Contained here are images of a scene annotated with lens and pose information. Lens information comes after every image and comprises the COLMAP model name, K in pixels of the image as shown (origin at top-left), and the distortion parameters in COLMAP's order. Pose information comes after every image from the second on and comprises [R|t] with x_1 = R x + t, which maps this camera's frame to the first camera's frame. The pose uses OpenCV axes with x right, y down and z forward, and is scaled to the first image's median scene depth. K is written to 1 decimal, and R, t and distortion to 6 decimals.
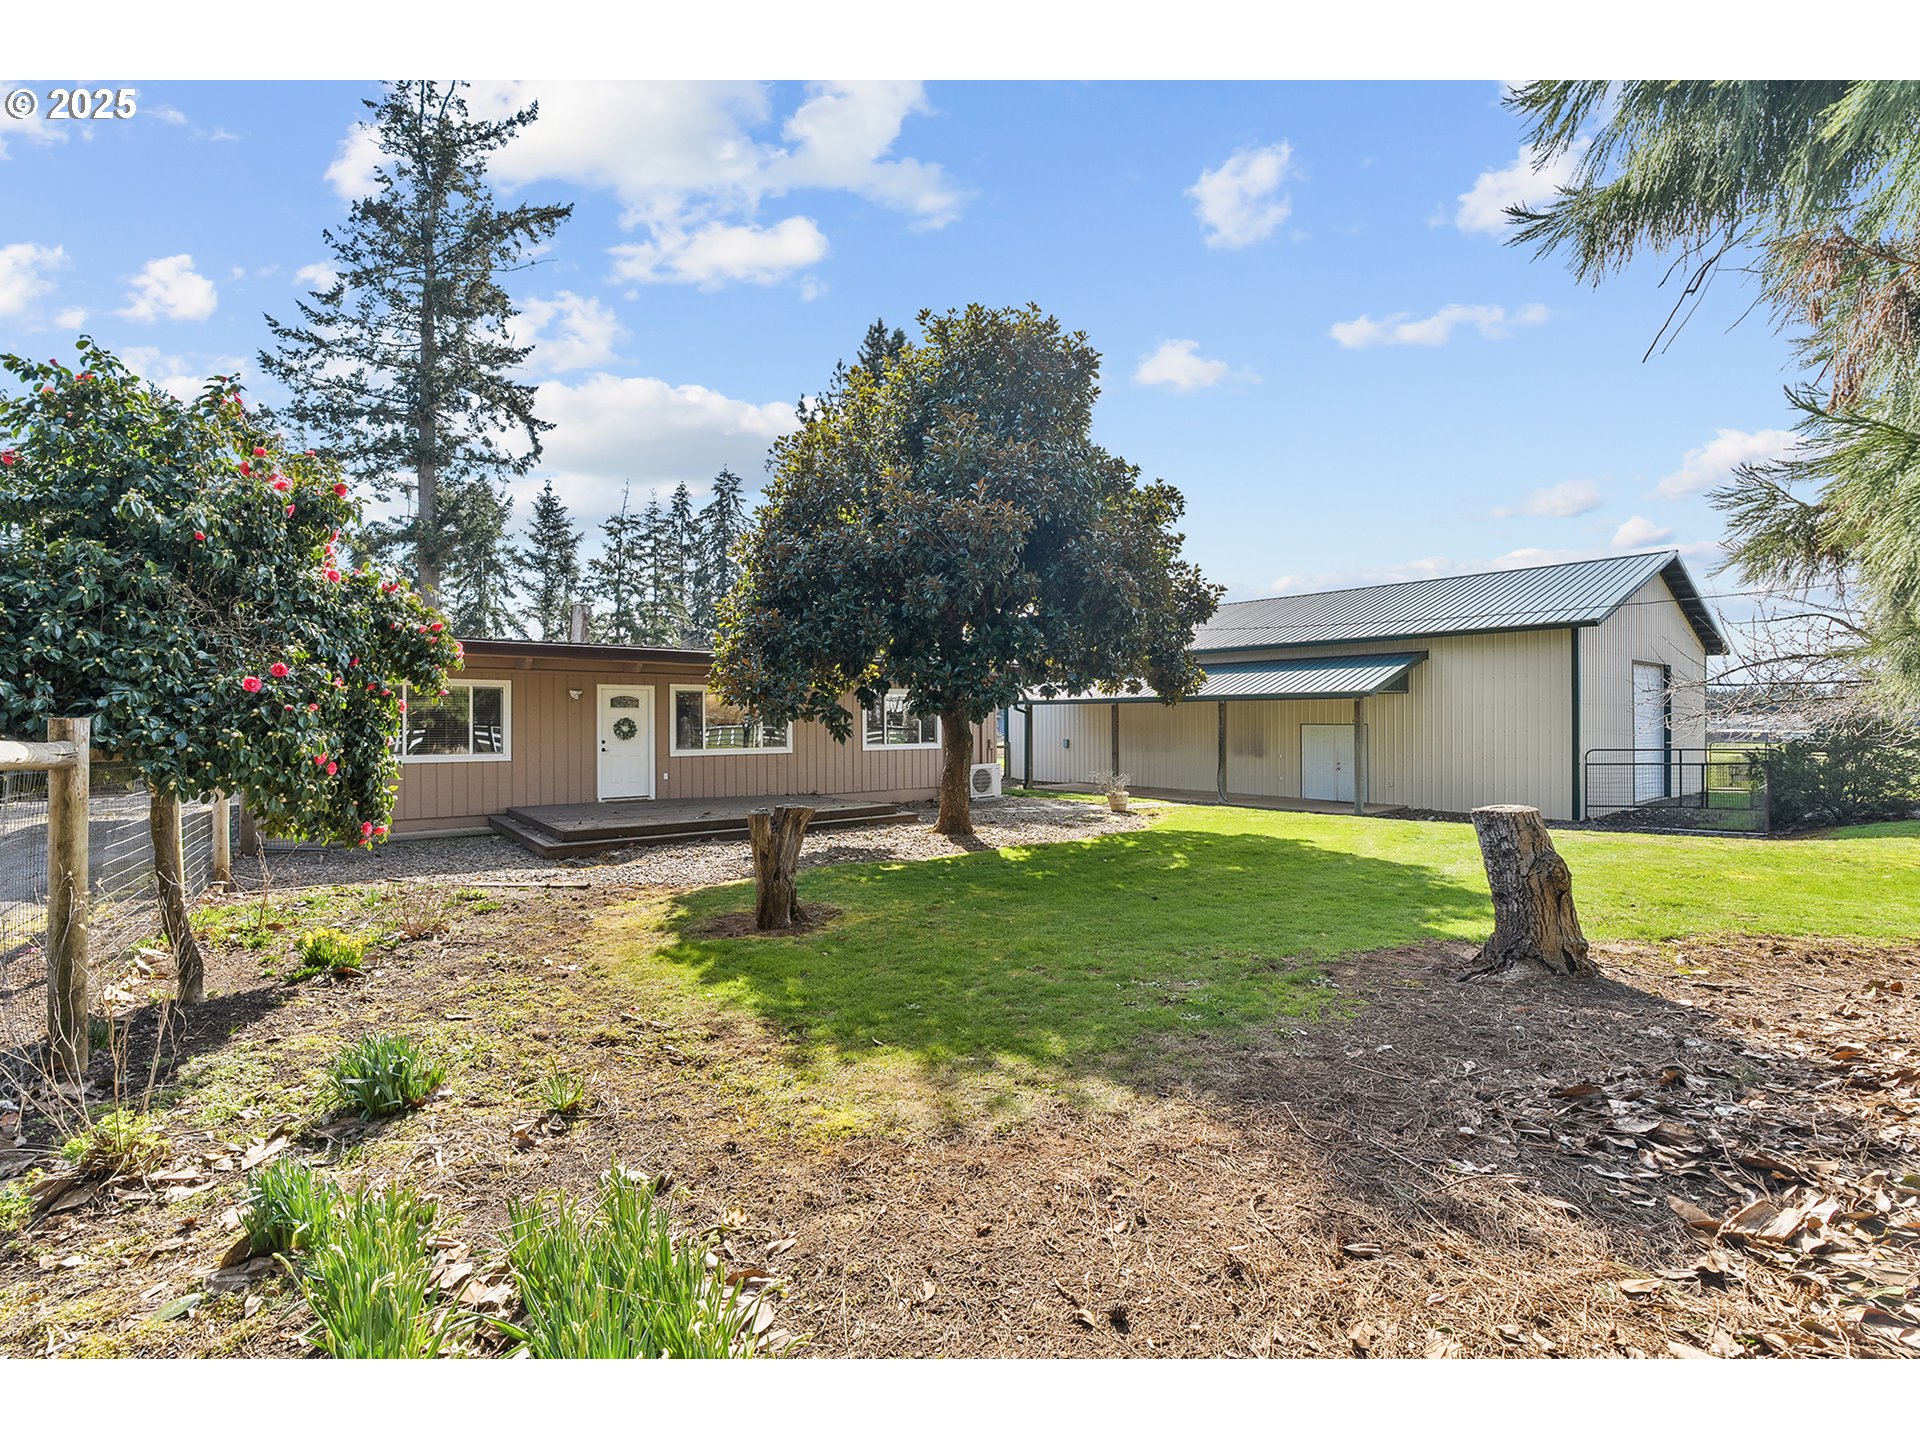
lens RADIAL K [[855.3, 0, 955.3], [0, 855.3, 729.1], [0, 0, 1]] dist [-0.031404, -0.000187]
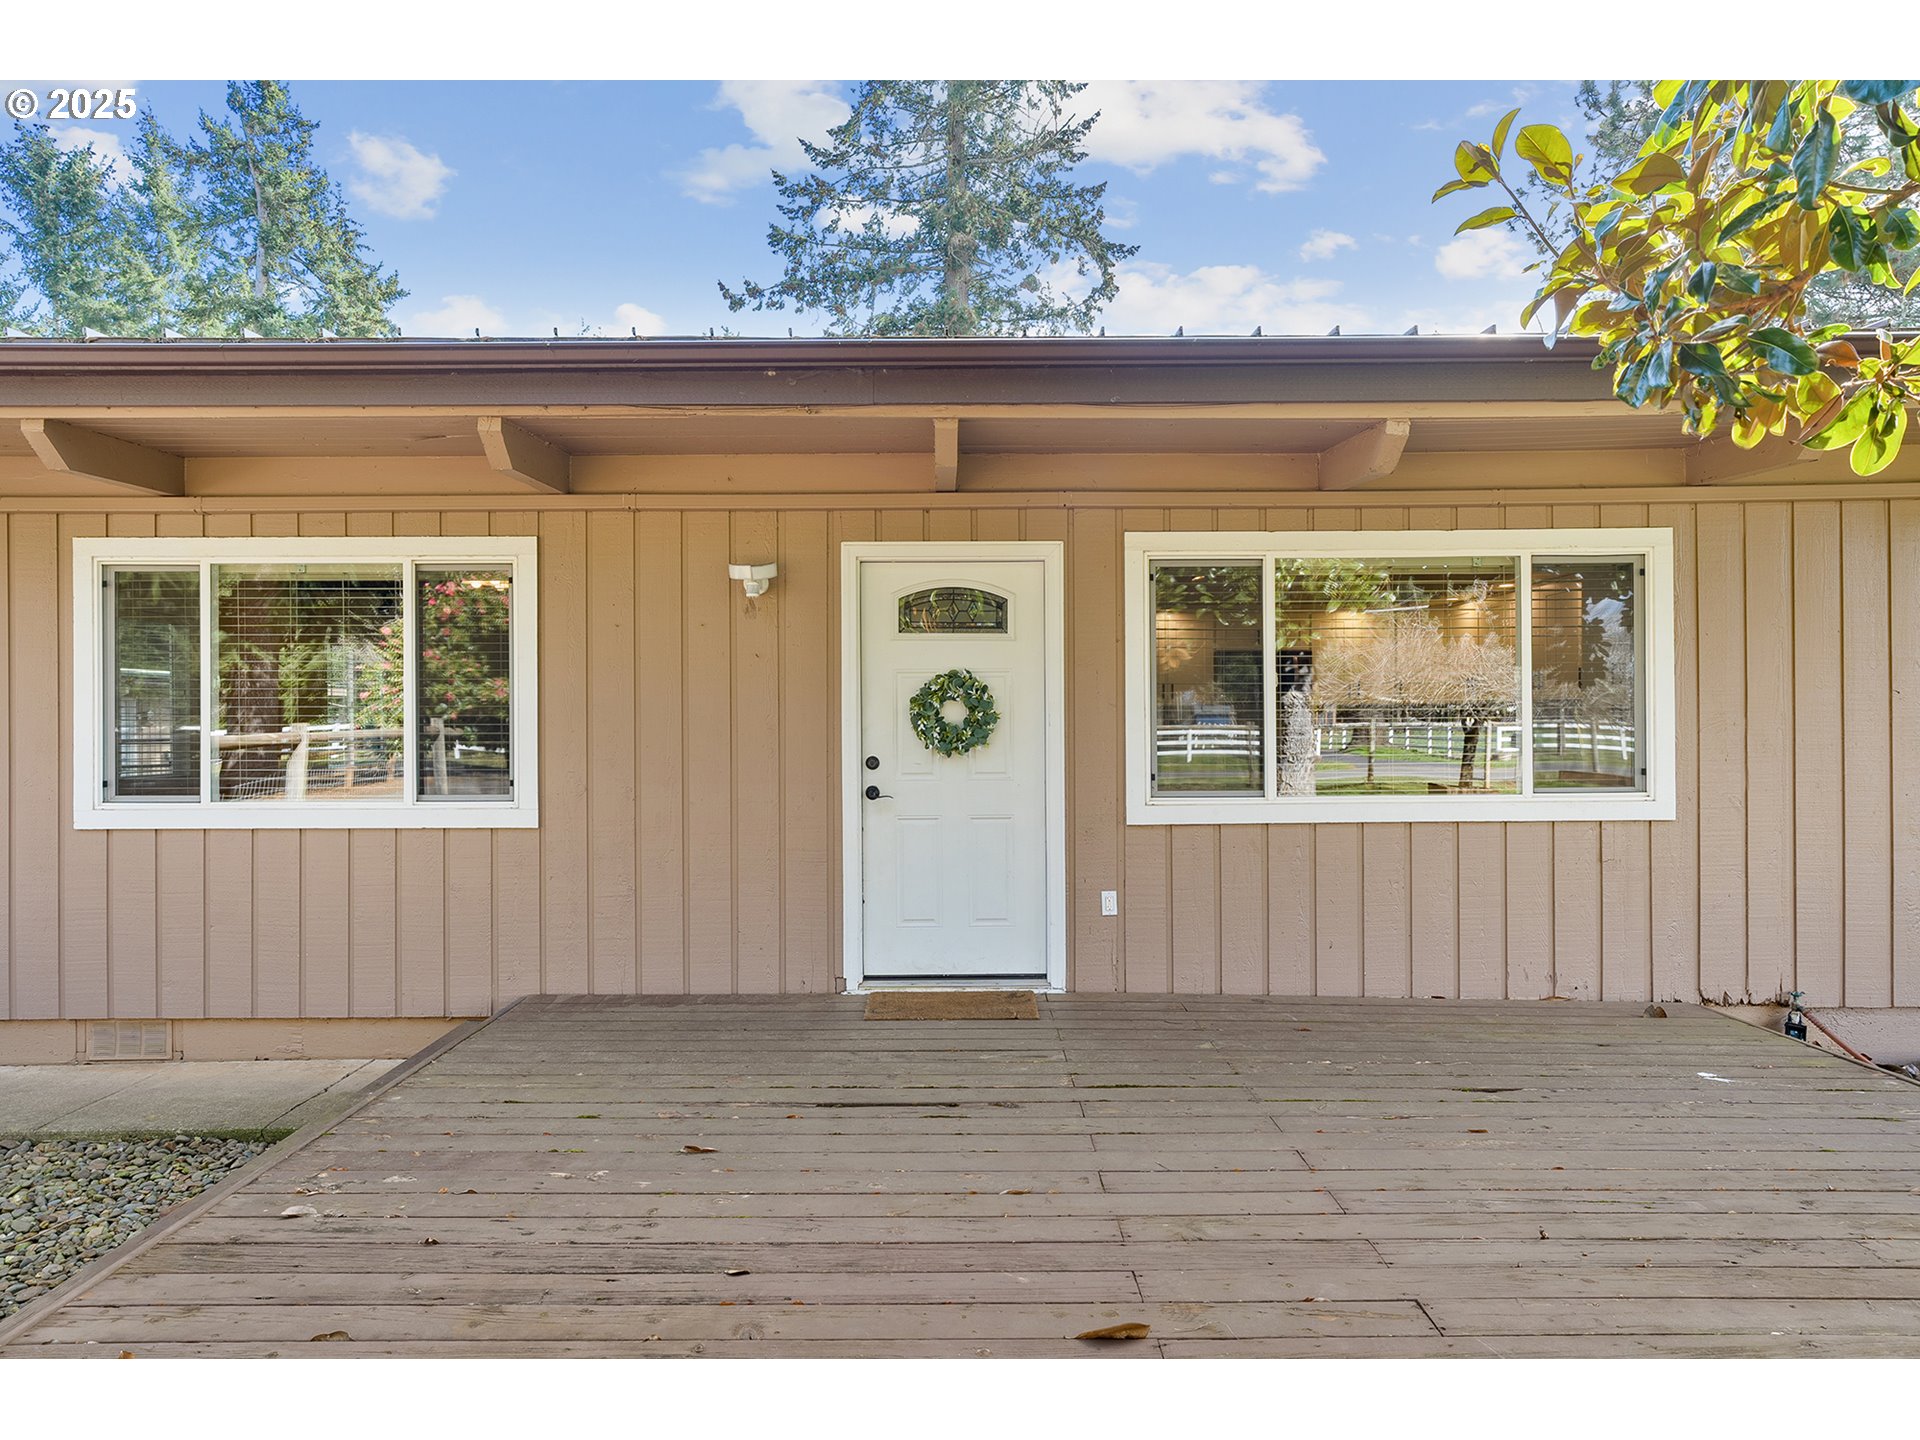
lens RADIAL K [[1108.1, 0, 960.0], [0, 1108.1, 720.0], [0, 0, 1]] dist [0.000979, 0.042809]
pose [[0.785018, -0.002603, -0.619467, -0.157406], [-0.002760, 0.999967, -0.007698, 0.003888], [0.619466, 0.007753, 0.784985, 0.653734]]
